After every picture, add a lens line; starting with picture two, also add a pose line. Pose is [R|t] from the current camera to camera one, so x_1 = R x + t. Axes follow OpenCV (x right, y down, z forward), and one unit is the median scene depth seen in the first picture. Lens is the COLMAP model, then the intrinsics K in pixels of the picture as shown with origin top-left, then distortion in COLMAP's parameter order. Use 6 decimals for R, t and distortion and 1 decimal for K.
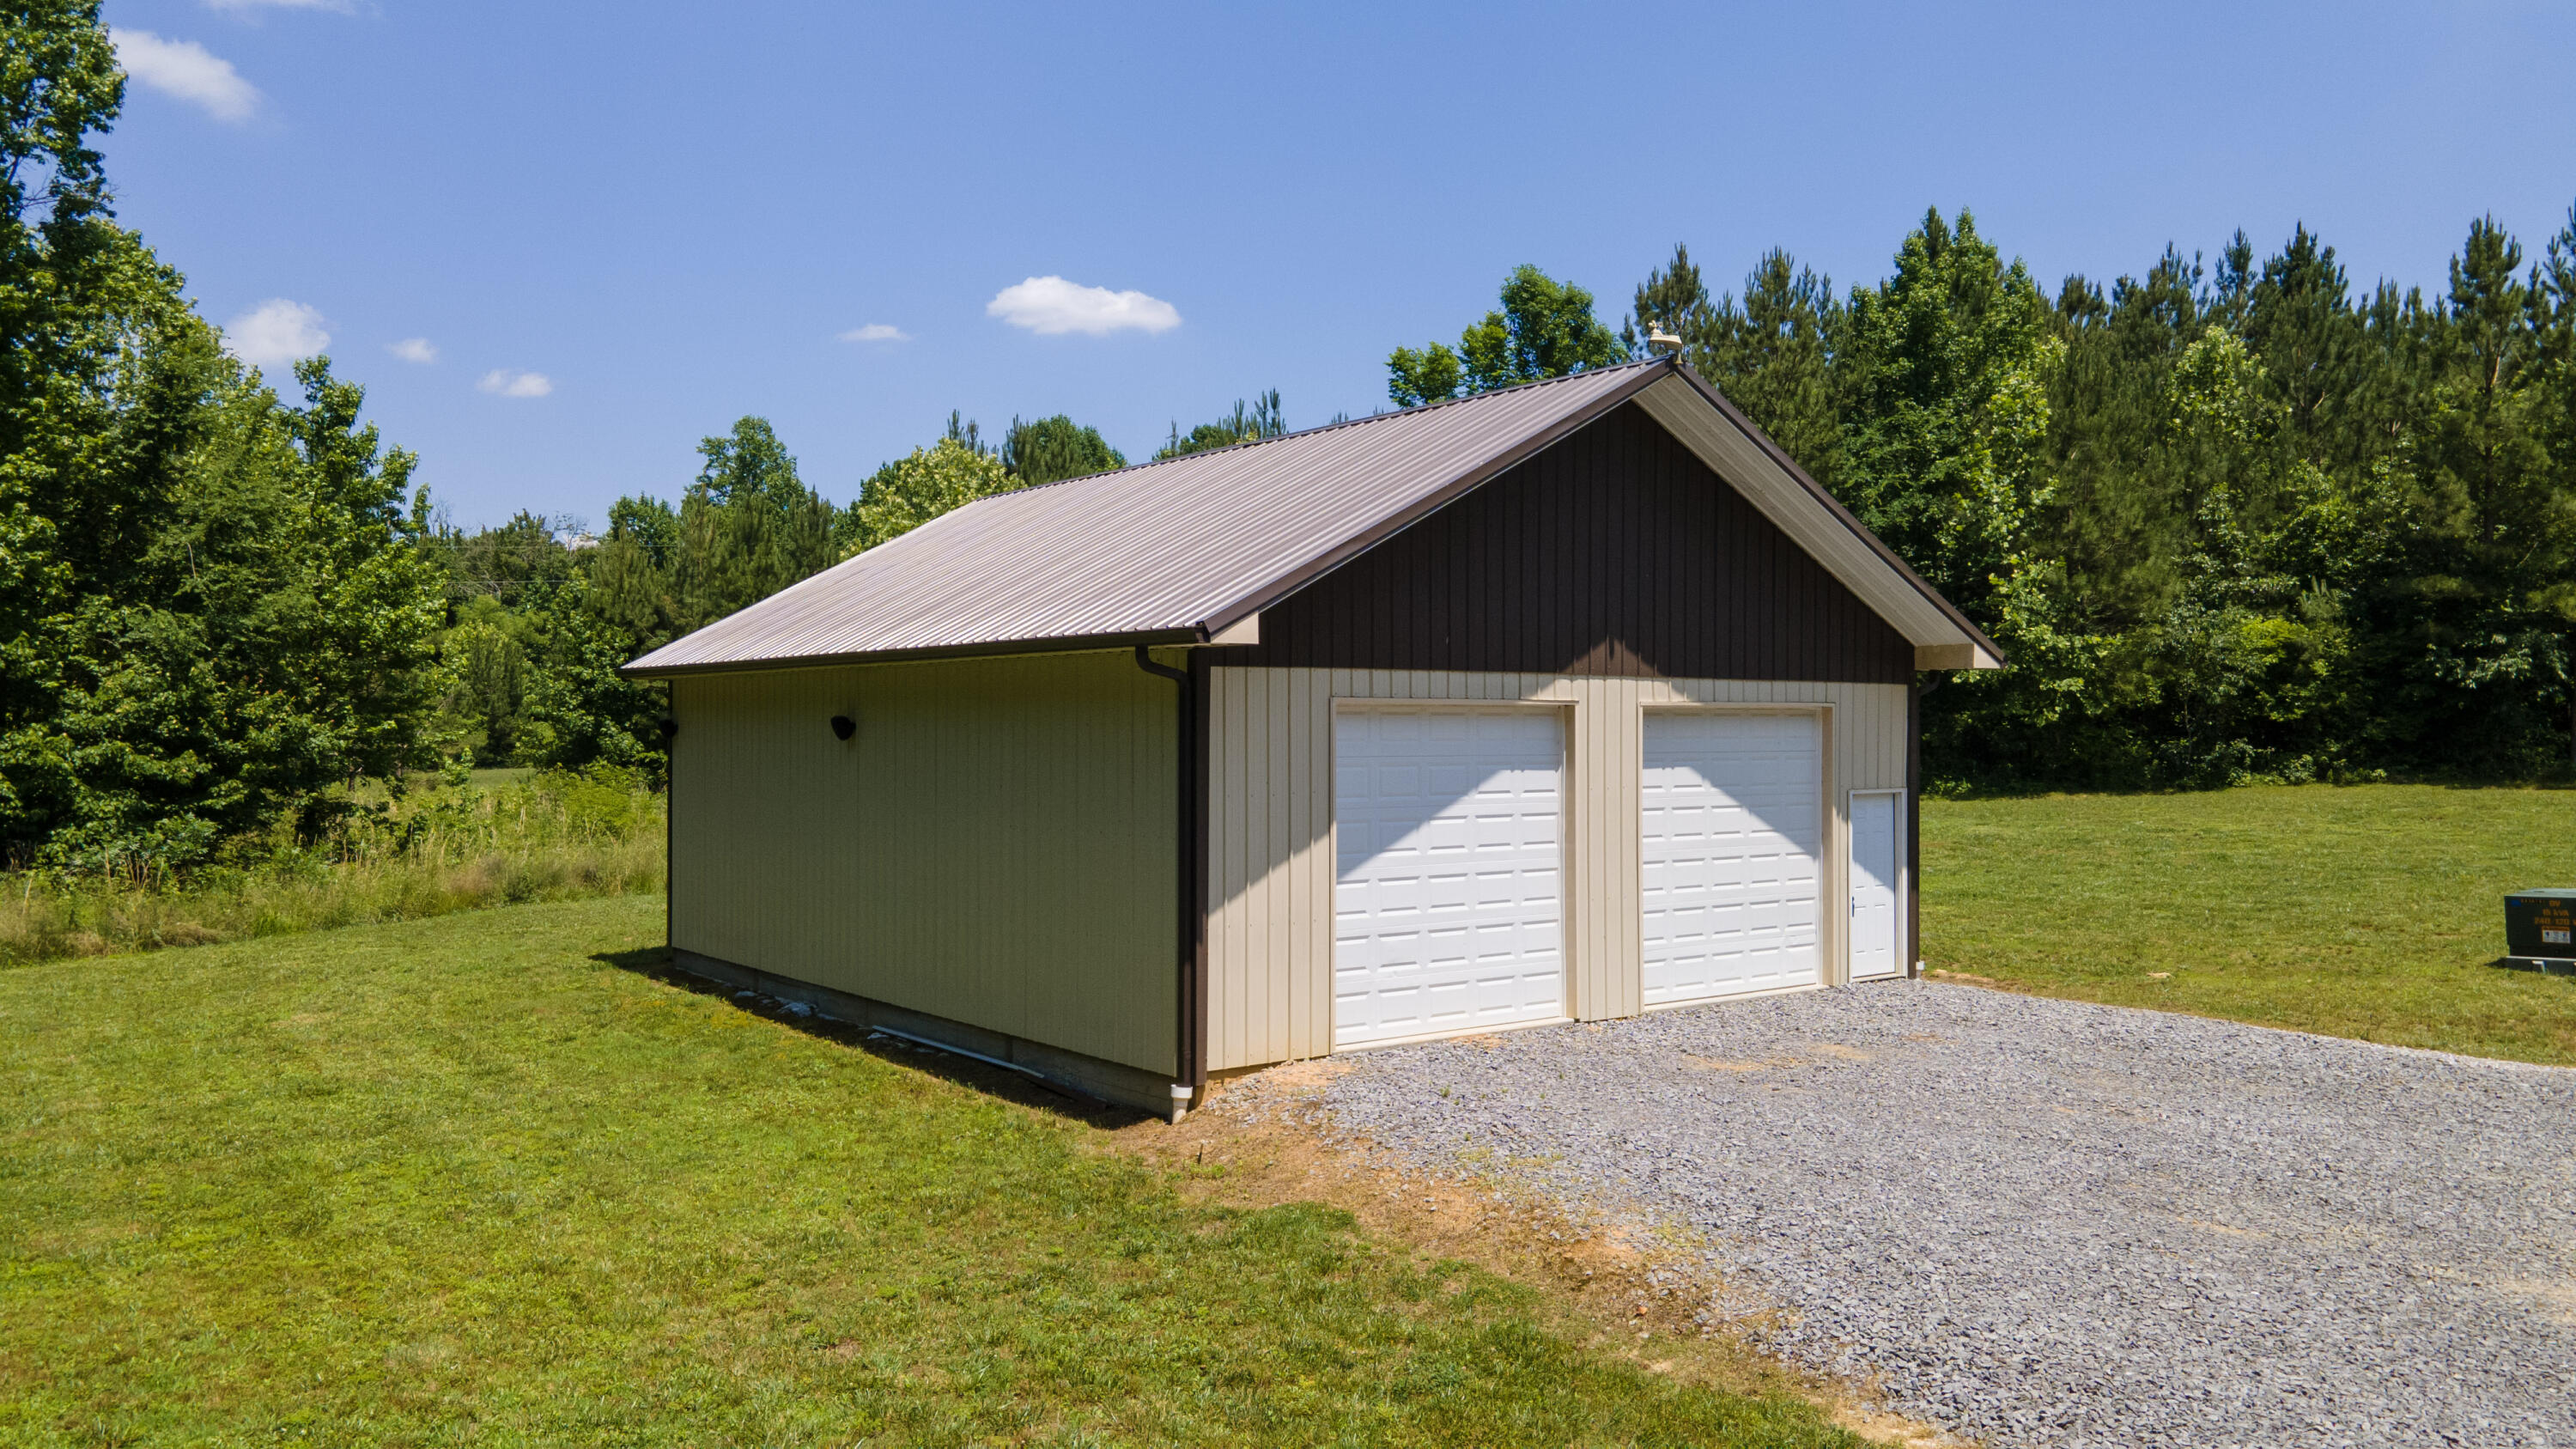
lens RADIAL K [[1878.3, 0, 1288.0], [0, 1878.3, 724.5], [0, 0, 1]] dist [0.042940, -0.001397]
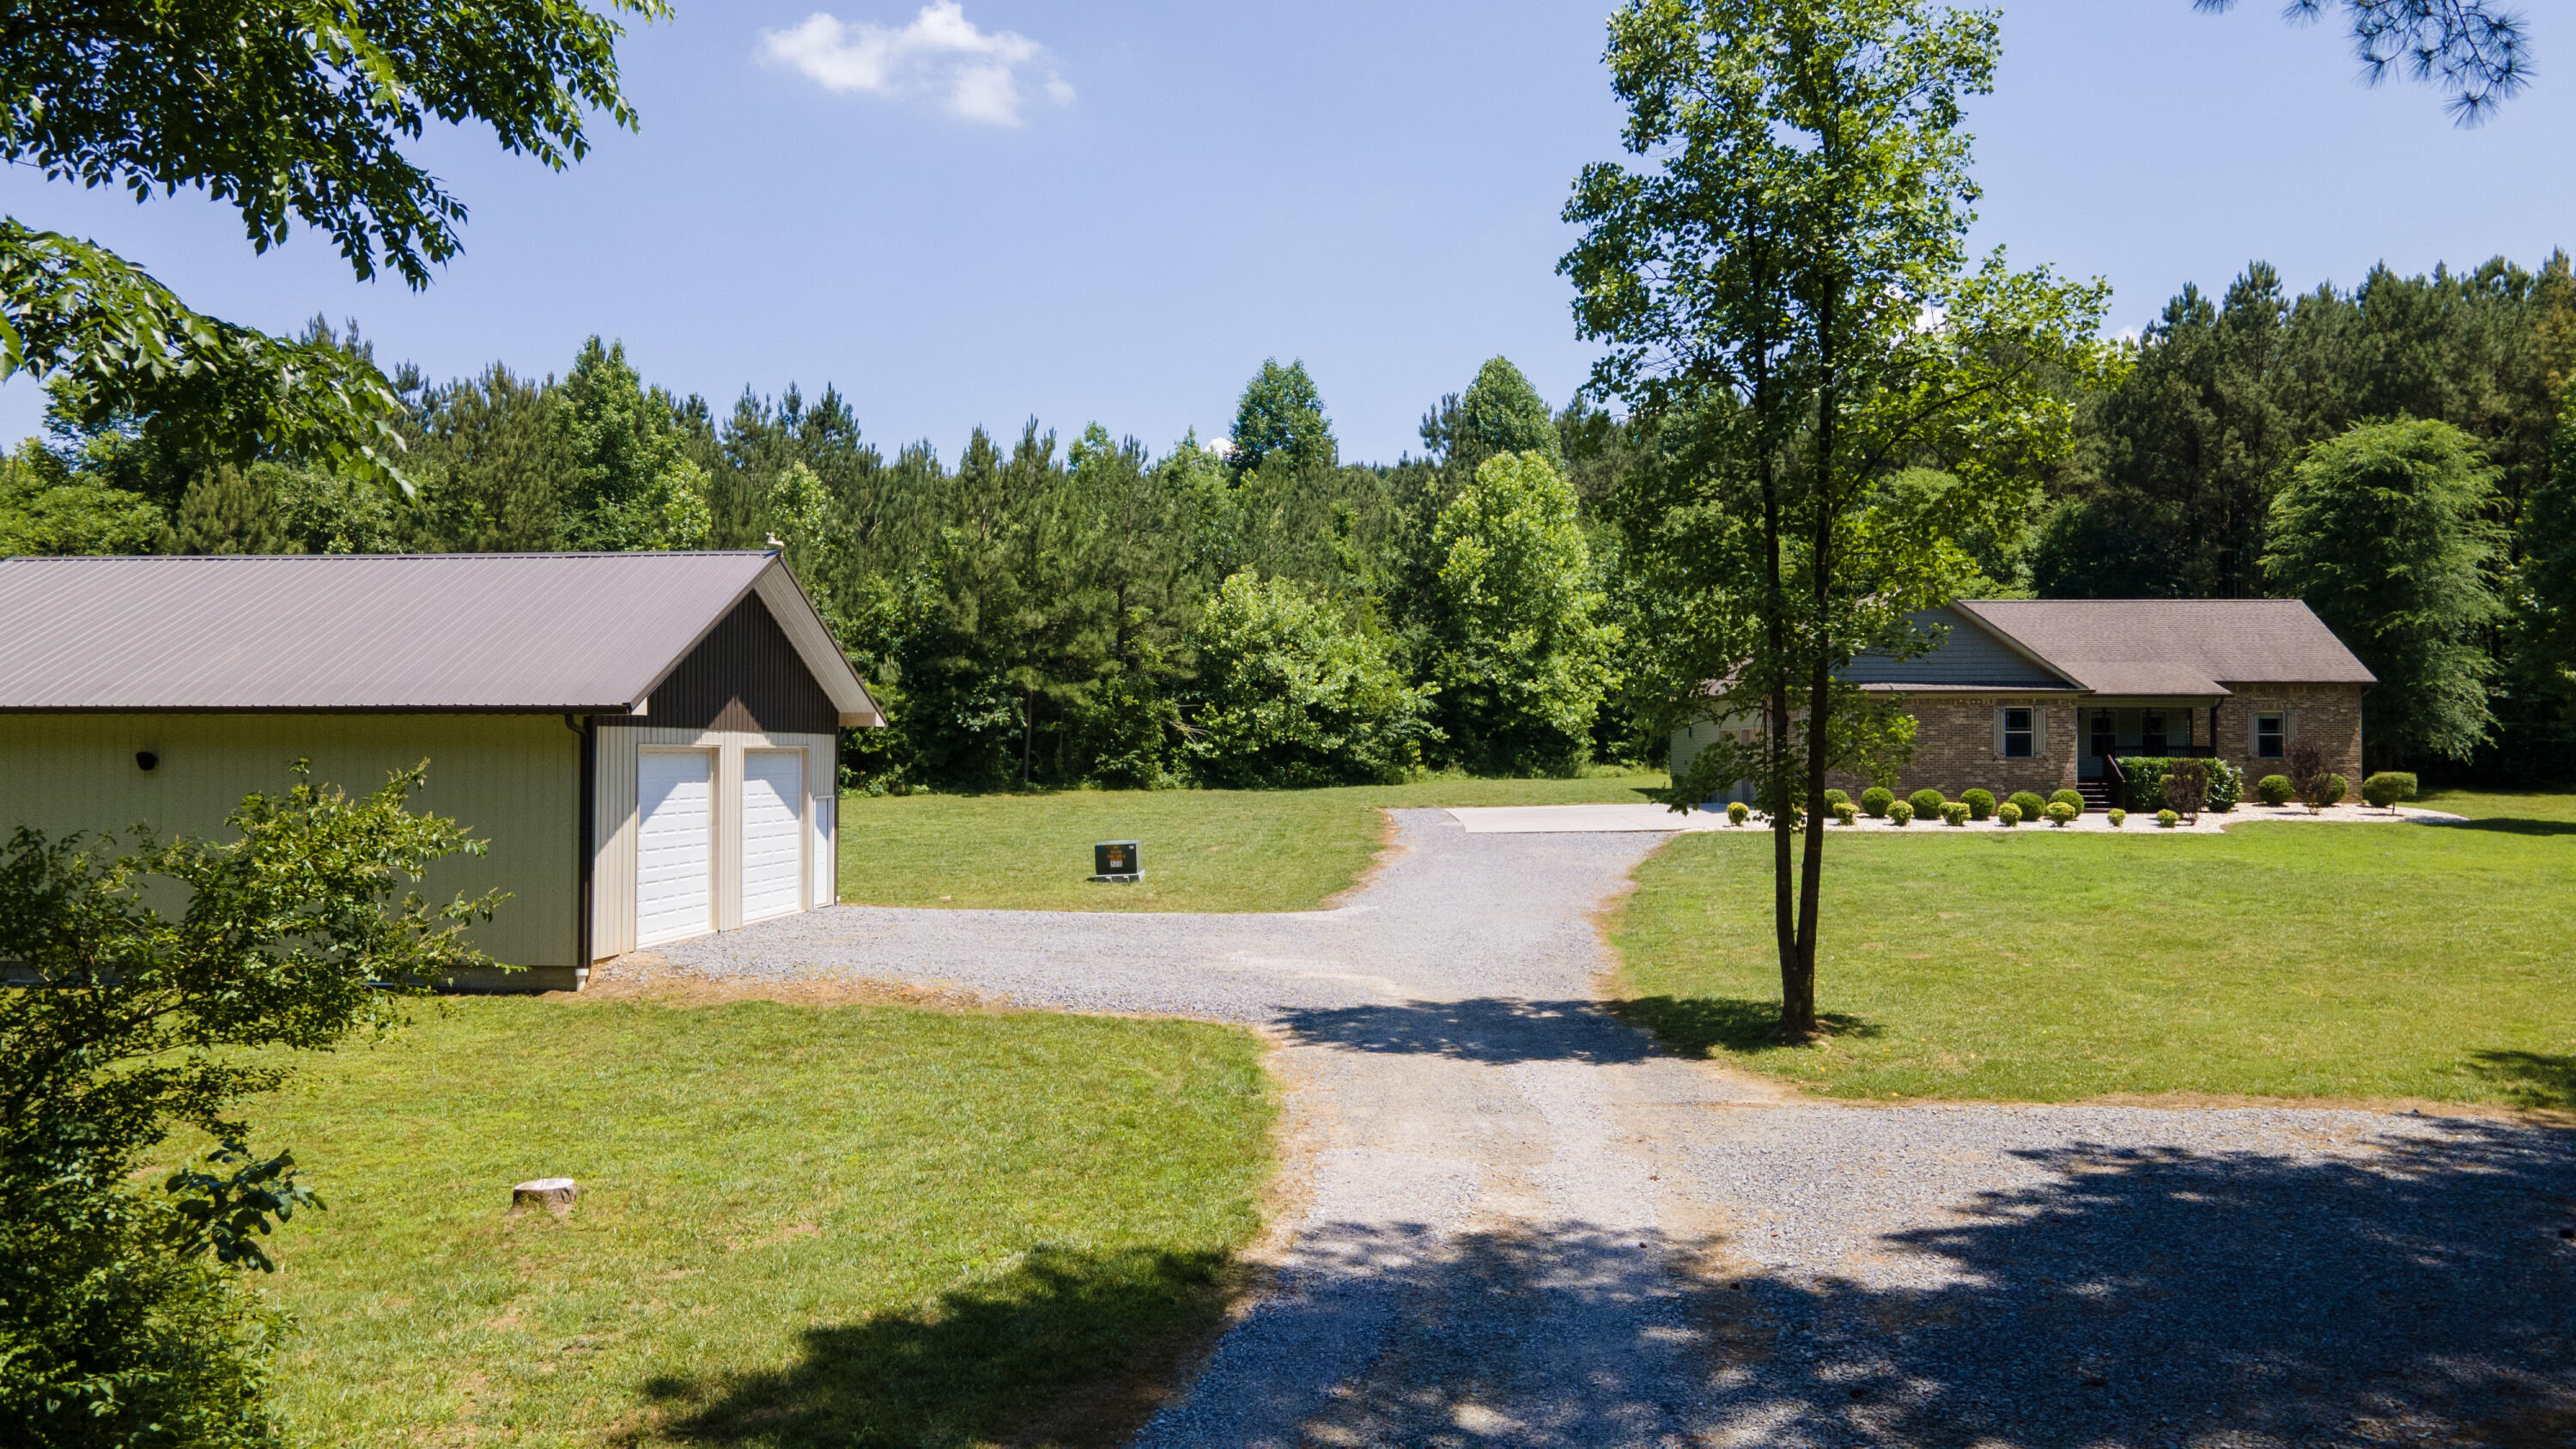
lens RADIAL K [[1878.3, 0, 1288.0], [0, 1878.3, 724.5], [0, 0, 1]] dist [0.042940, -0.001397]
pose [[0.694418, 0.012313, 0.719467, -0.409256], [-0.002247, 0.999886, -0.014943, -0.003706], [-0.719569, 0.008760, 0.694366, -0.320963]]
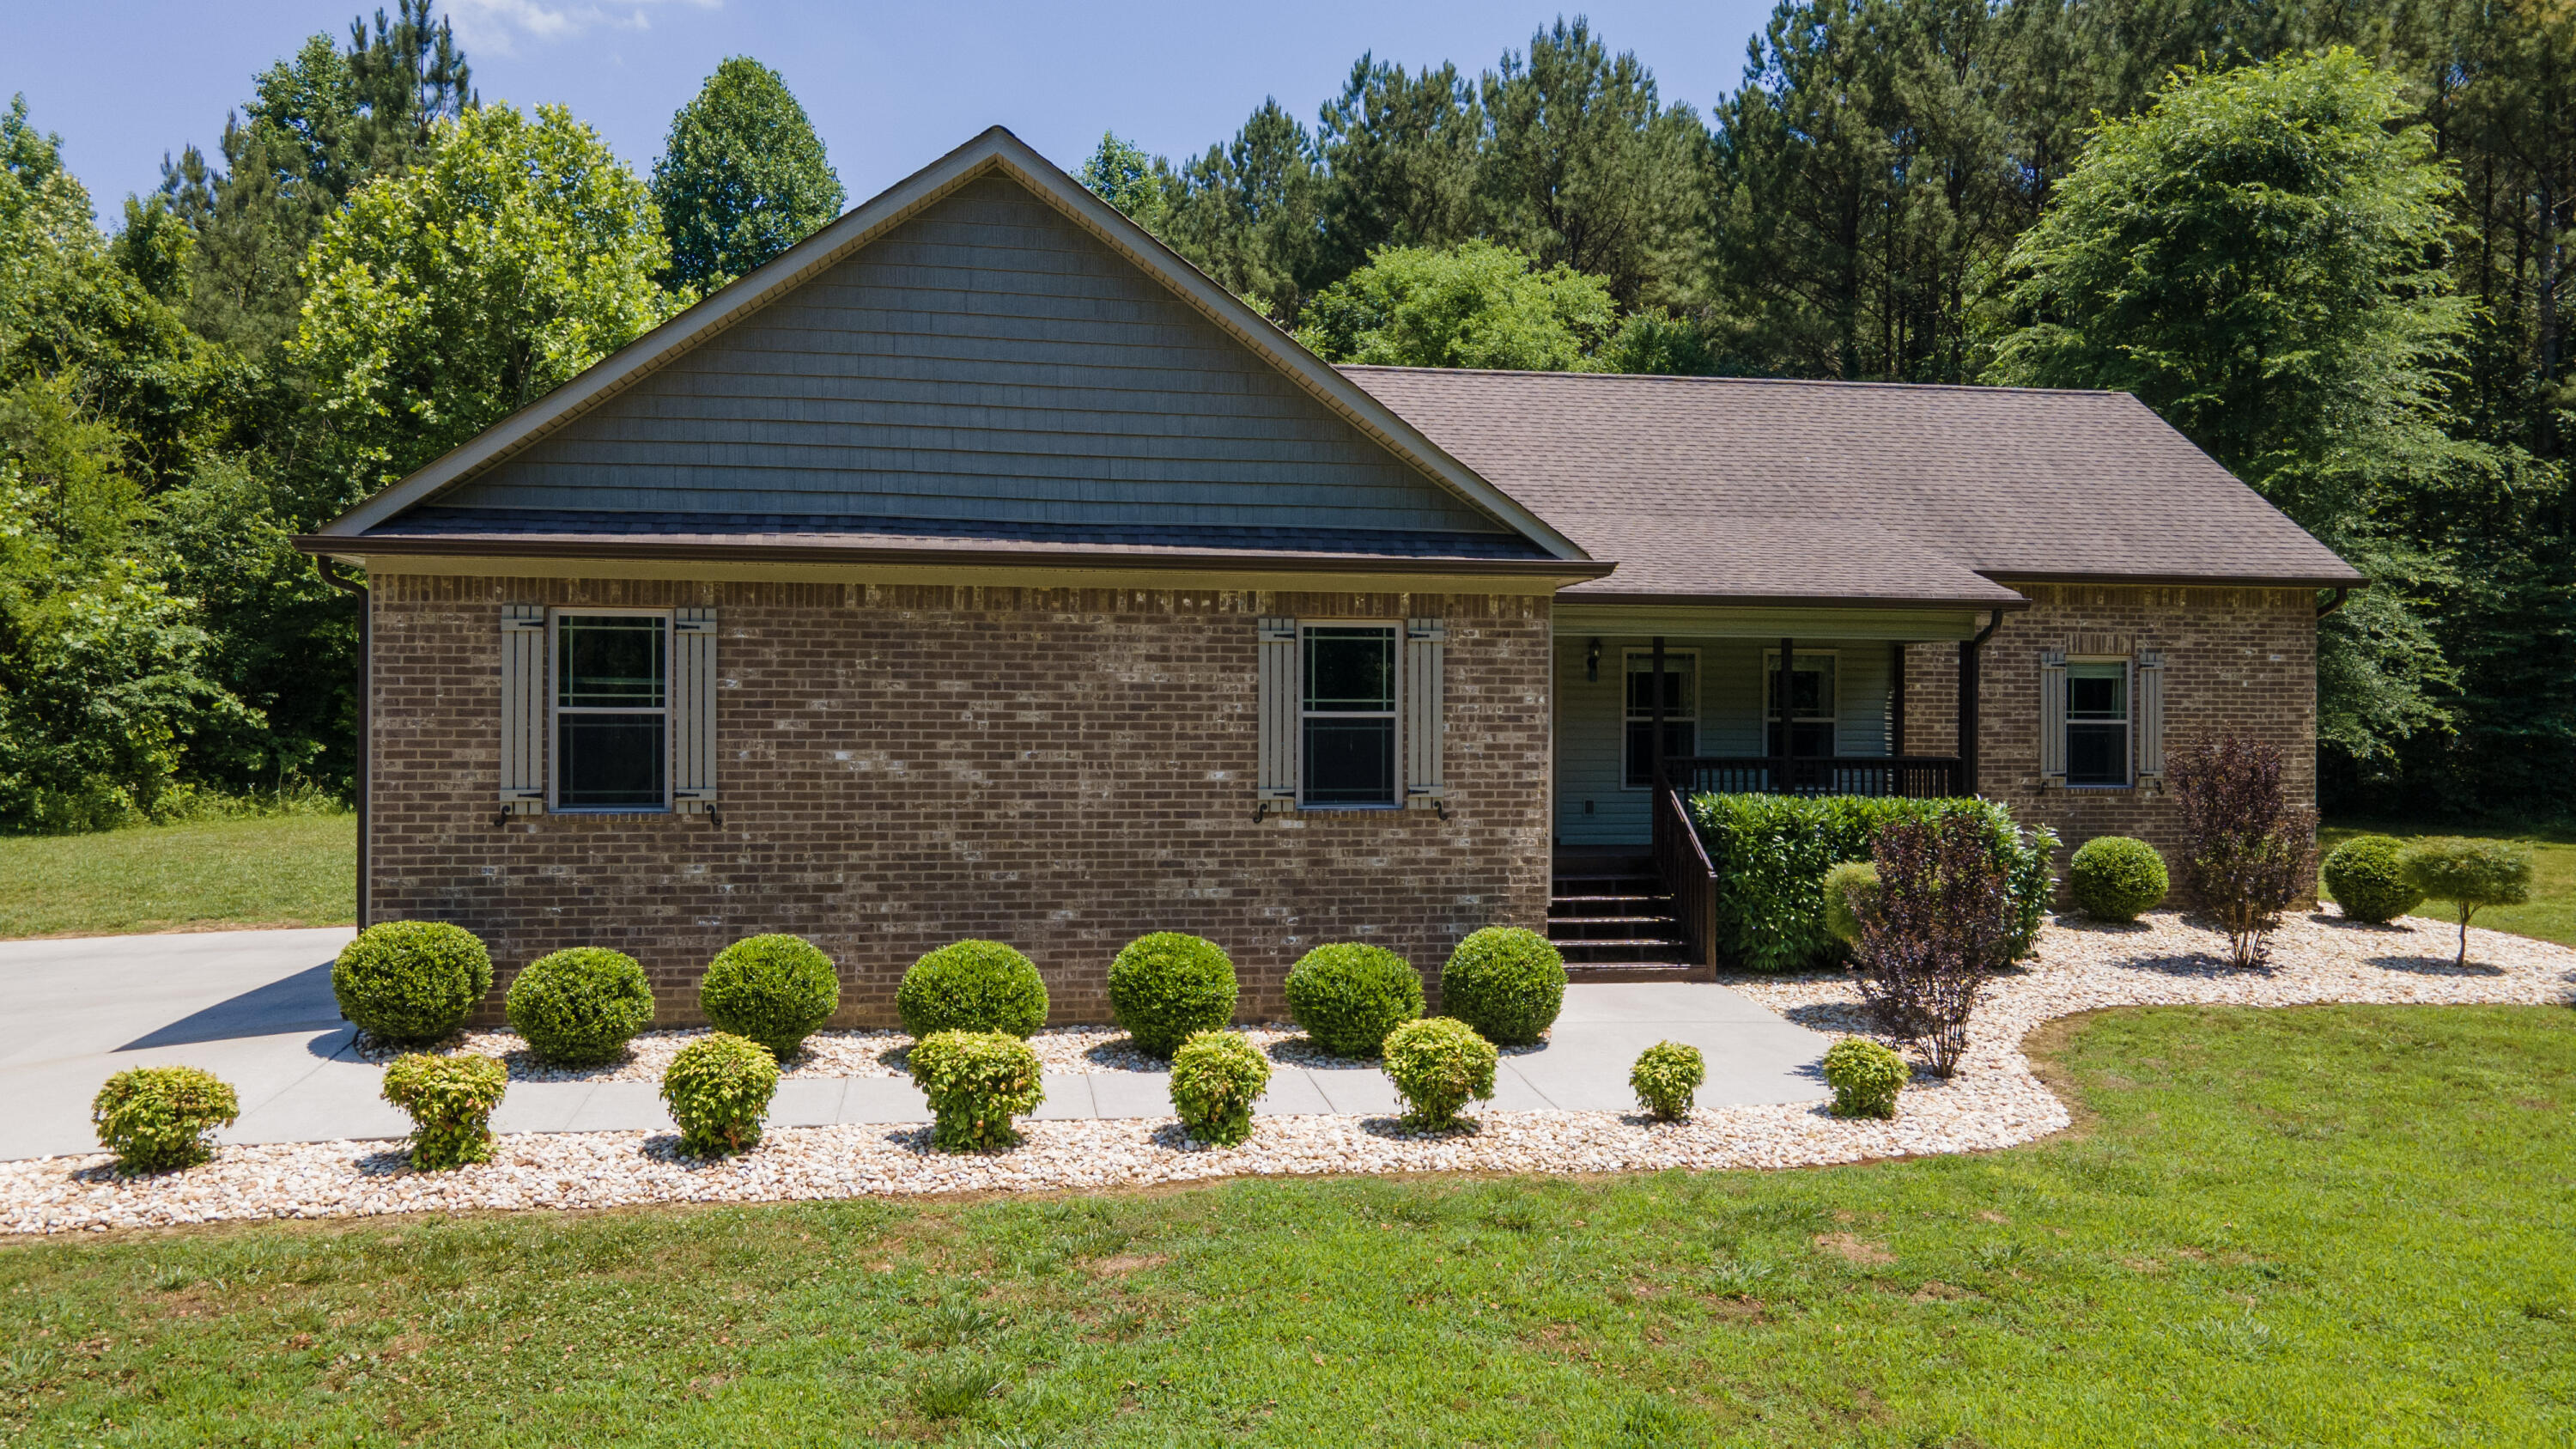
lens RADIAL K [[1878.3, 0, 1288.0], [0, 1878.3, 724.5], [0, 0, 1]] dist [0.042940, -0.001397]
pose [[0.556600, 0.003579, 0.830773, 0.934352], [-0.005461, 0.999985, -0.000649, -0.021735], [-0.830763, -0.004175, 0.556611, 0.162221]]
